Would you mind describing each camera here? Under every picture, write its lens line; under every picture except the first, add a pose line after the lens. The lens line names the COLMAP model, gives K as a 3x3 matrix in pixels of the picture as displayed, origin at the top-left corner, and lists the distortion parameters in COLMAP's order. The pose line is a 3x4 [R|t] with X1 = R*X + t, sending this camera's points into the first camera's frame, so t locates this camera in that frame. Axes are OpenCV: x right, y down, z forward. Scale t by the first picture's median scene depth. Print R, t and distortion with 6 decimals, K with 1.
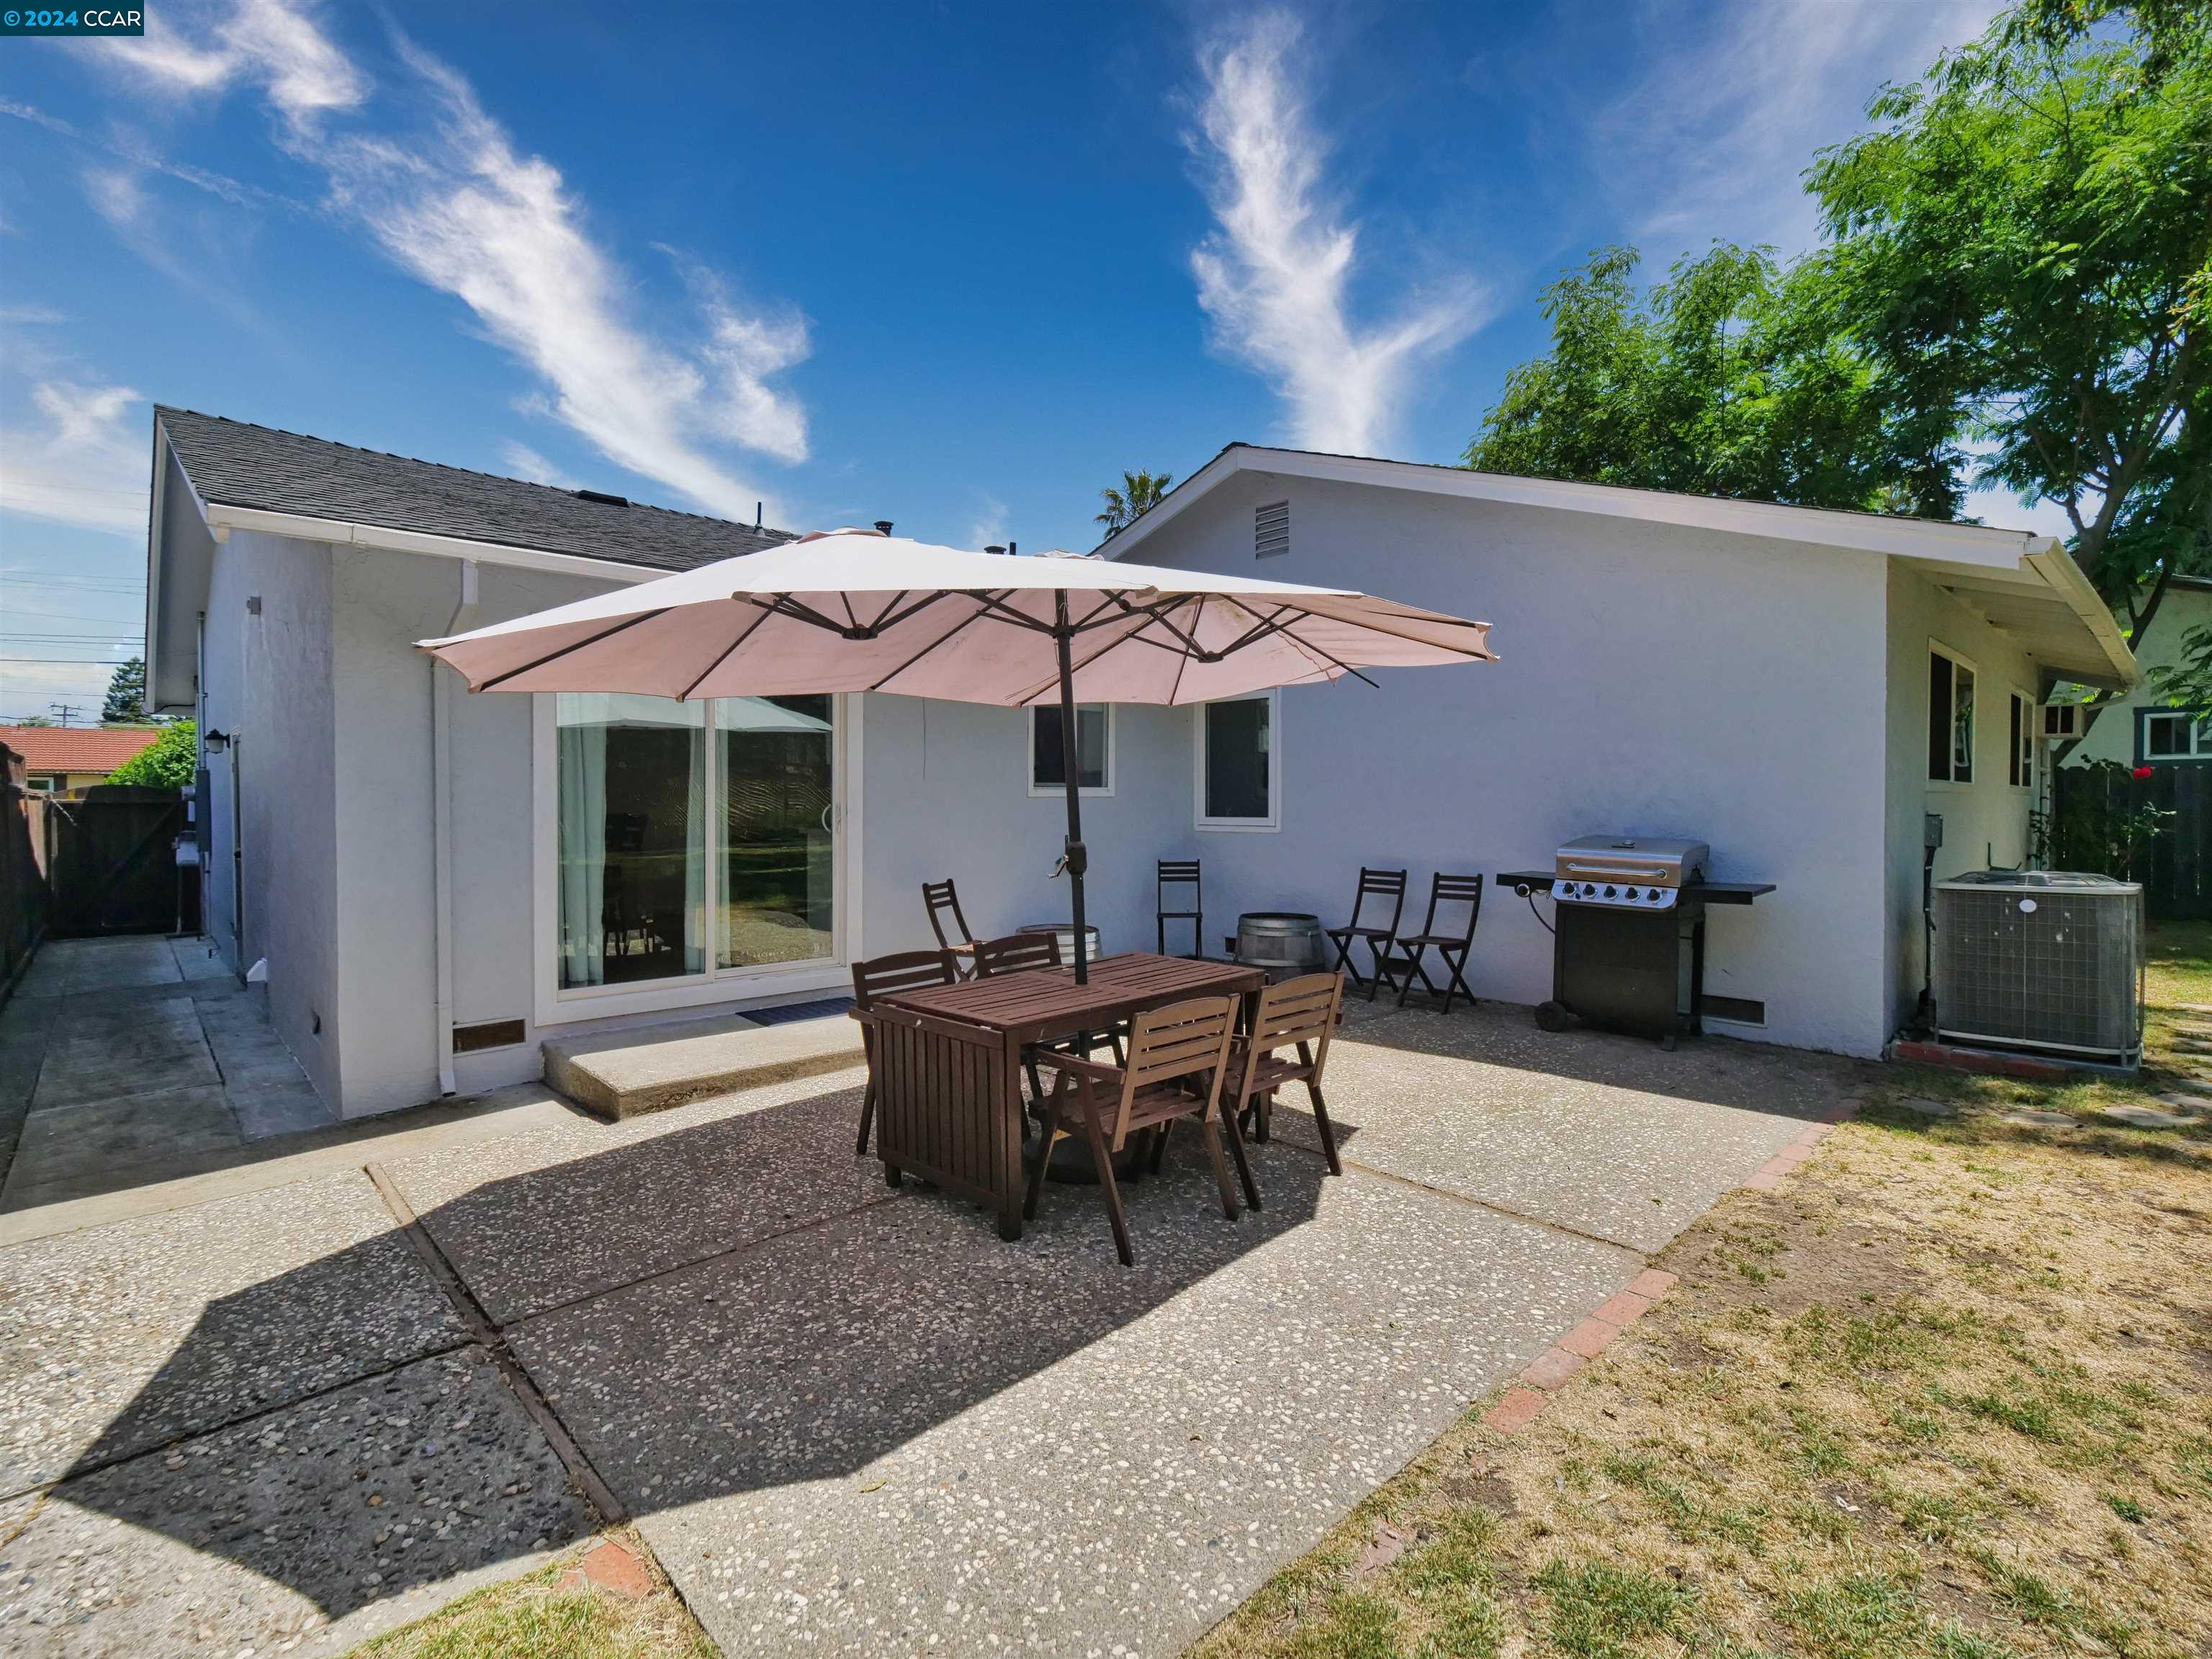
lens RADIAL K [[1061.0, 0, 1073.2], [0, 1061.0, 821.7], [0, 0, 1]] dist [-0.001983, -0.000051]
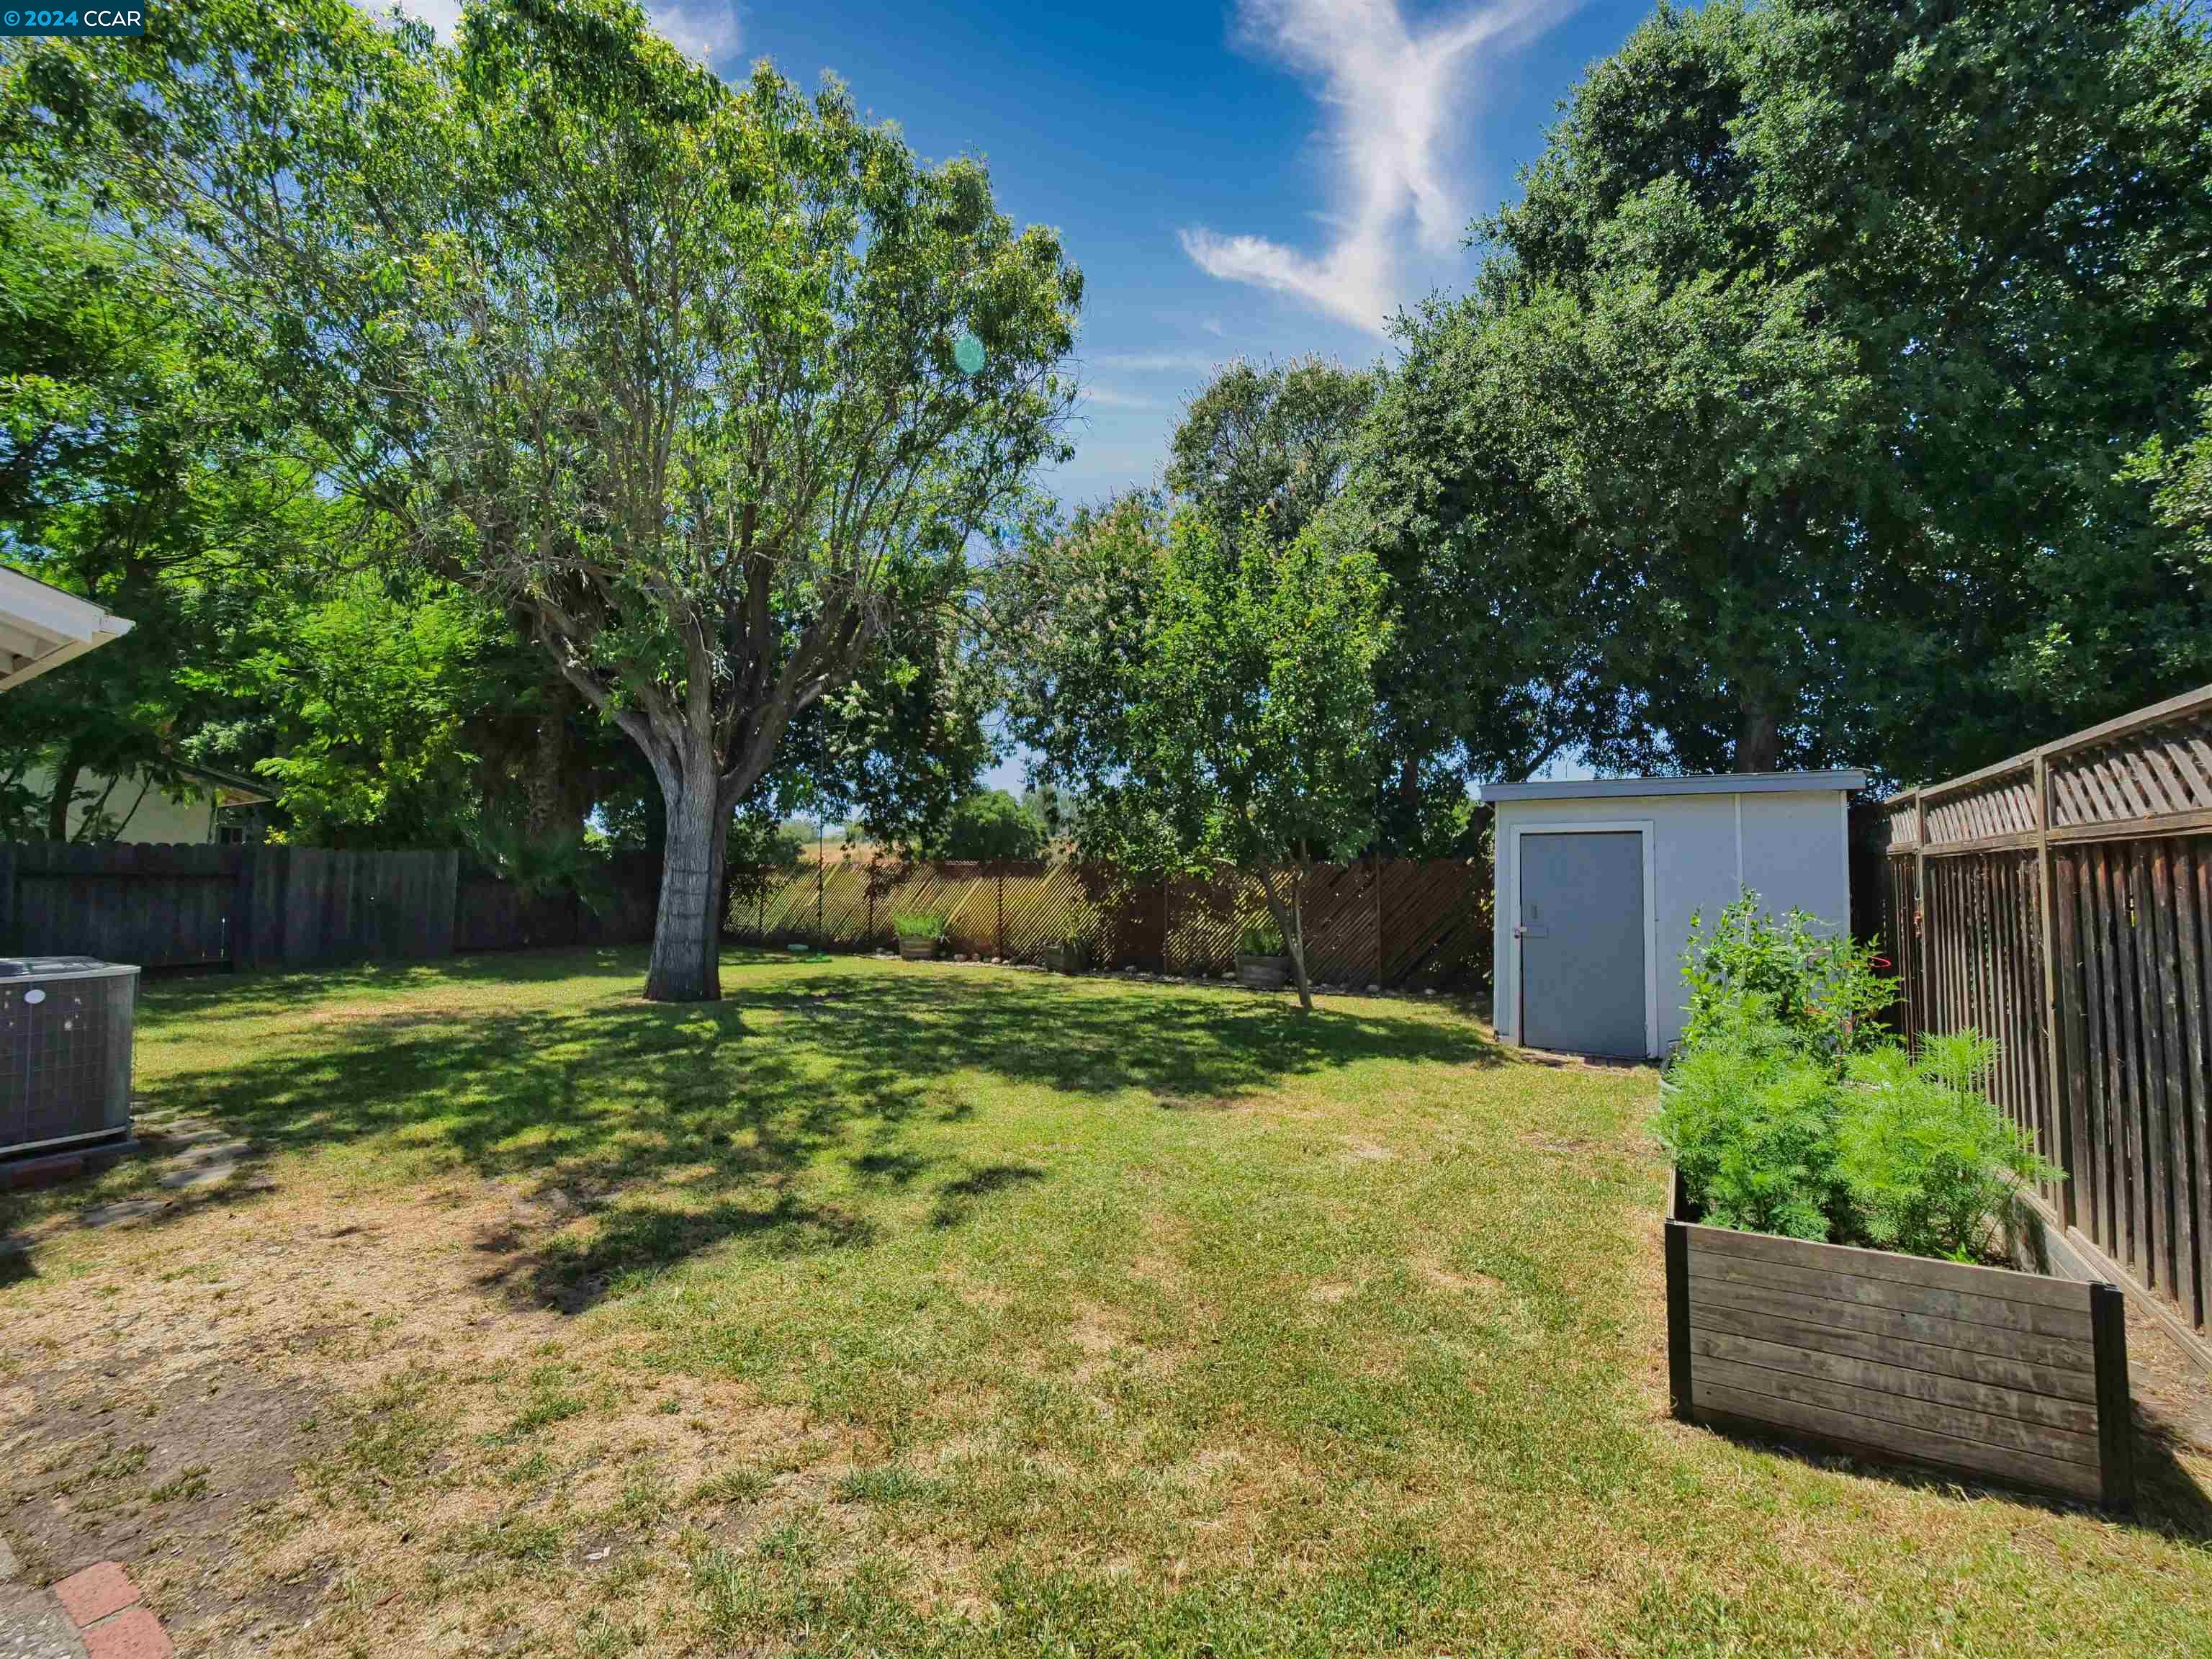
lens RADIAL K [[939.0, 0, 1081.8], [0, 939.0, 826.7], [0, 0, 1]] dist [0.000688, 0.000977]
pose [[-0.266271, 0.052145, 0.962487, -0.142084], [0.014870, 0.998639, -0.049990, -0.014207], [-0.963783, 0.001001, -0.266684, 0.315104]]
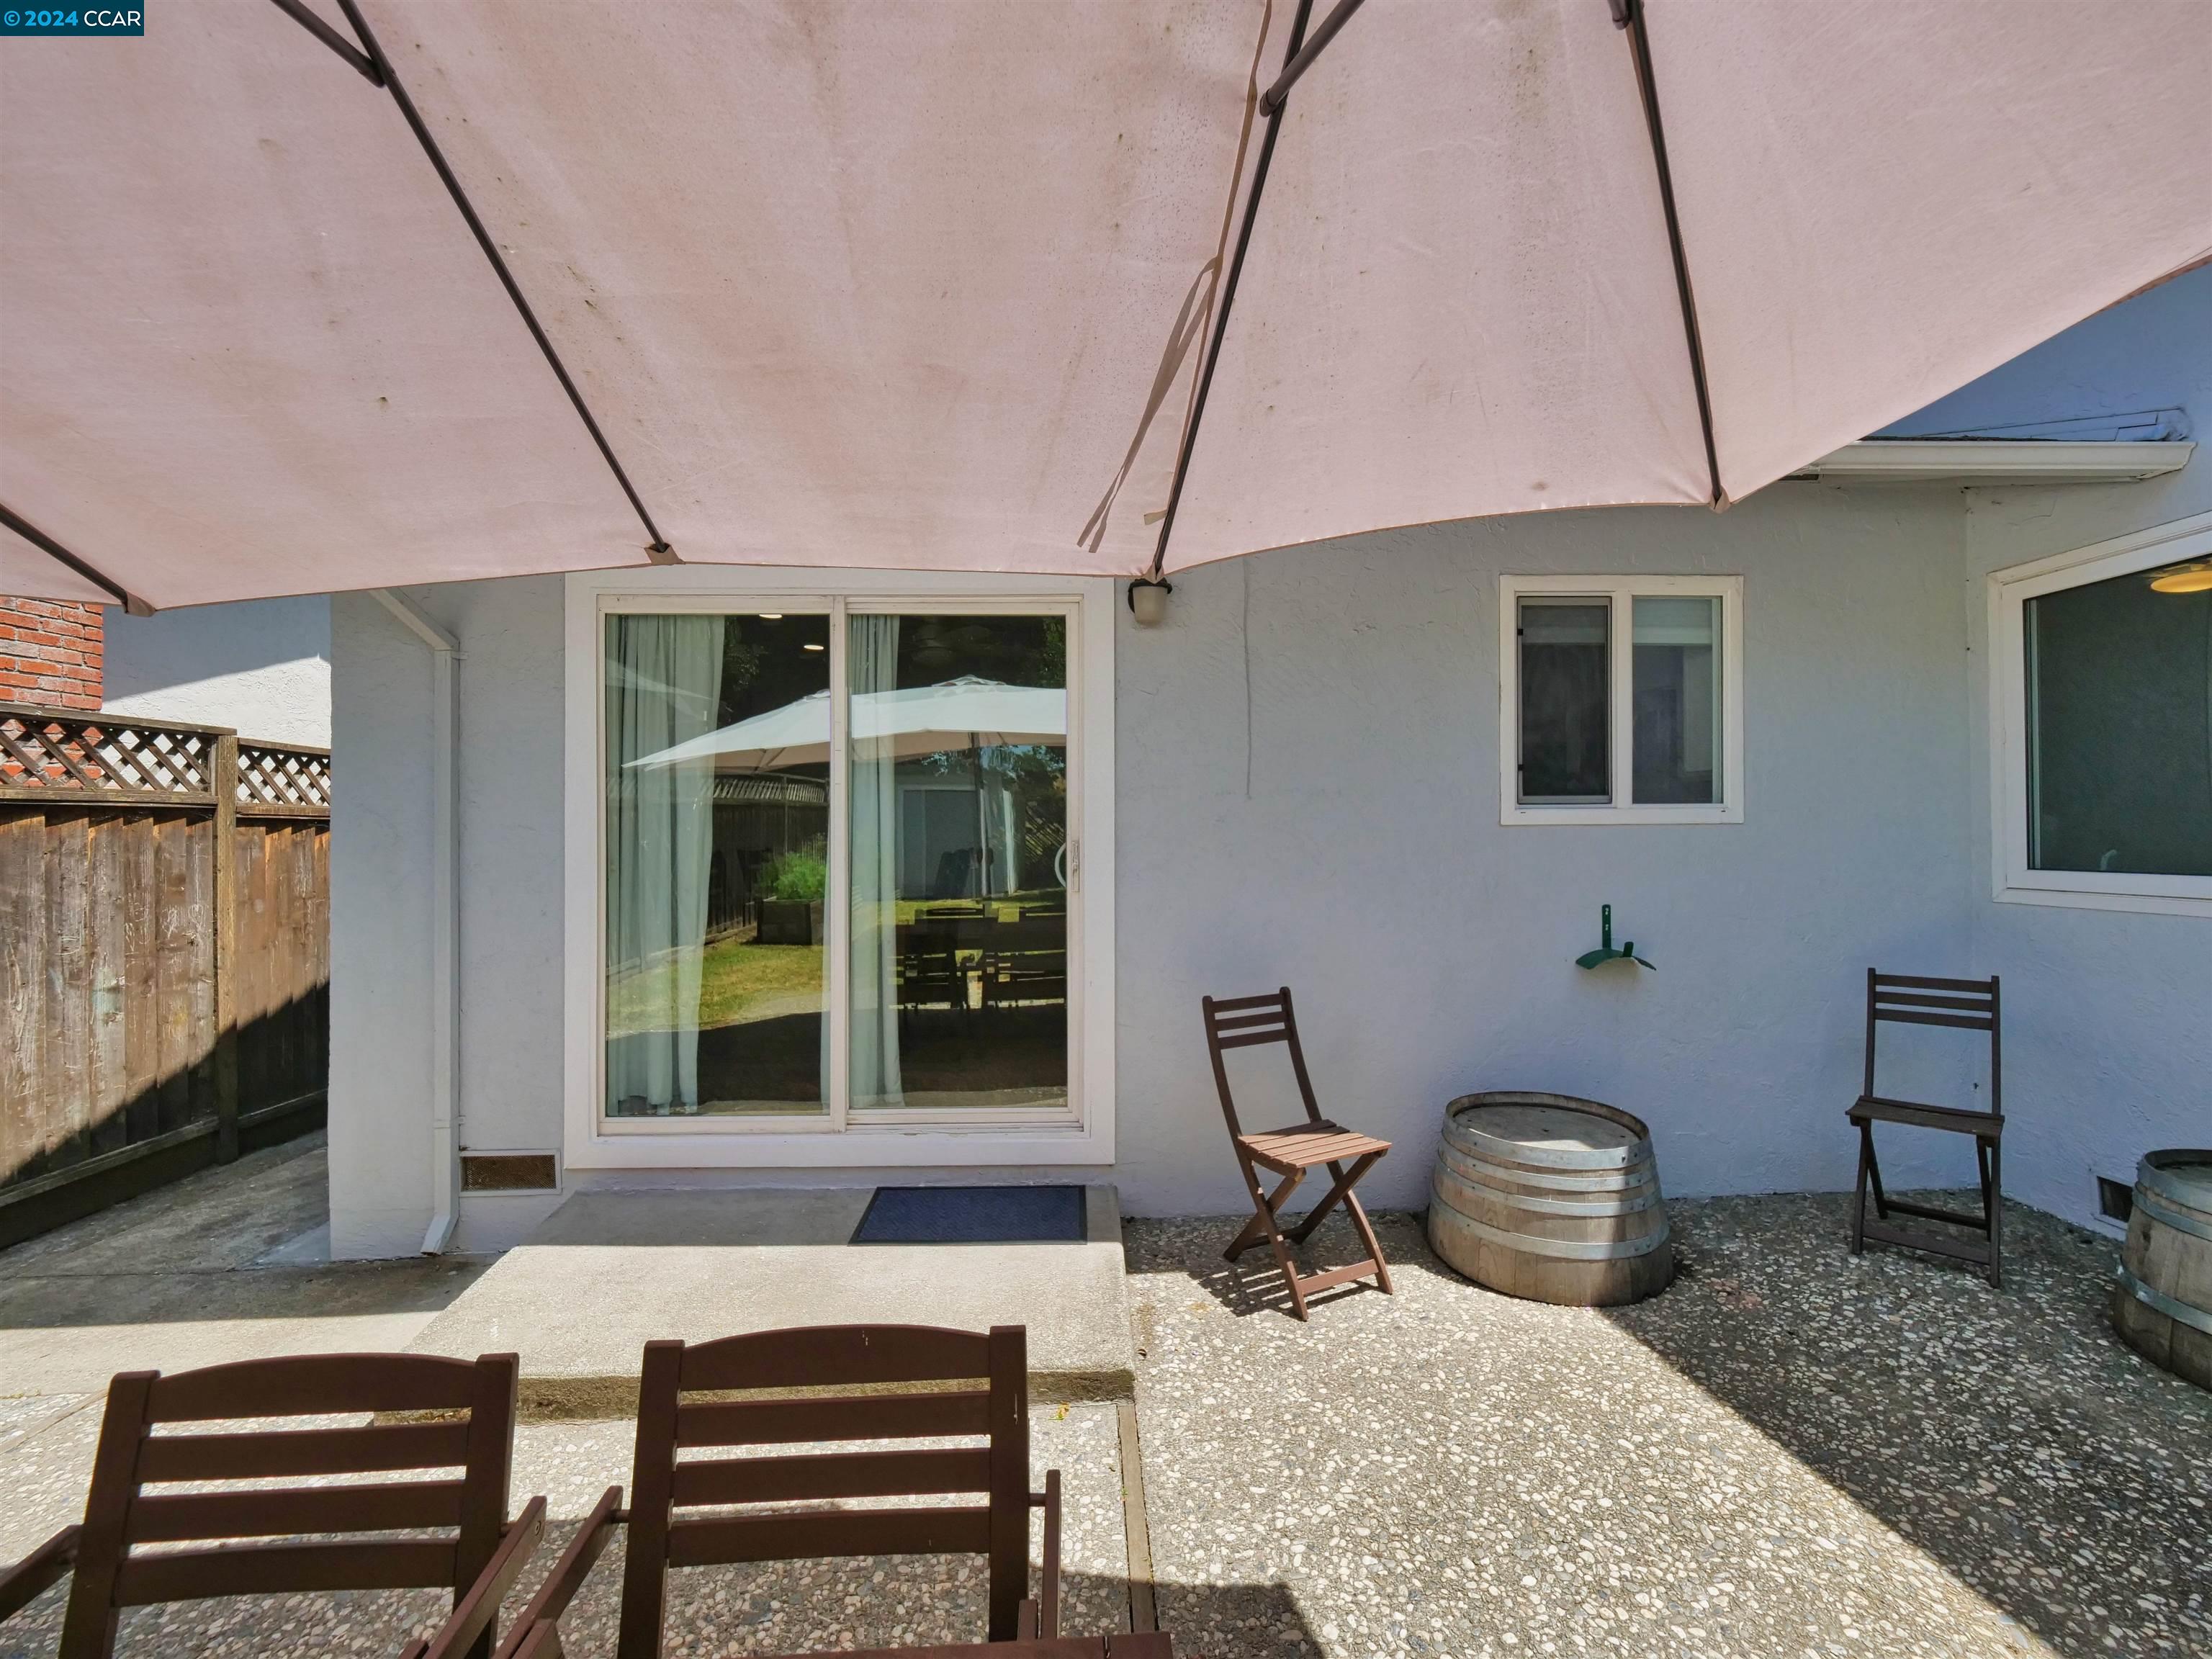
lens RADIAL K [[935.6, 0, 1088.7], [0, 935.6, 826.1], [0, 0, 1]] dist [-0.006497, -0.000531]
pose [[0.755930, -0.001036, -0.654651, 0.135132], [-0.010426, 0.999853, -0.013622, -0.020426], [0.654569, 0.017122, 0.755808, 0.772705]]
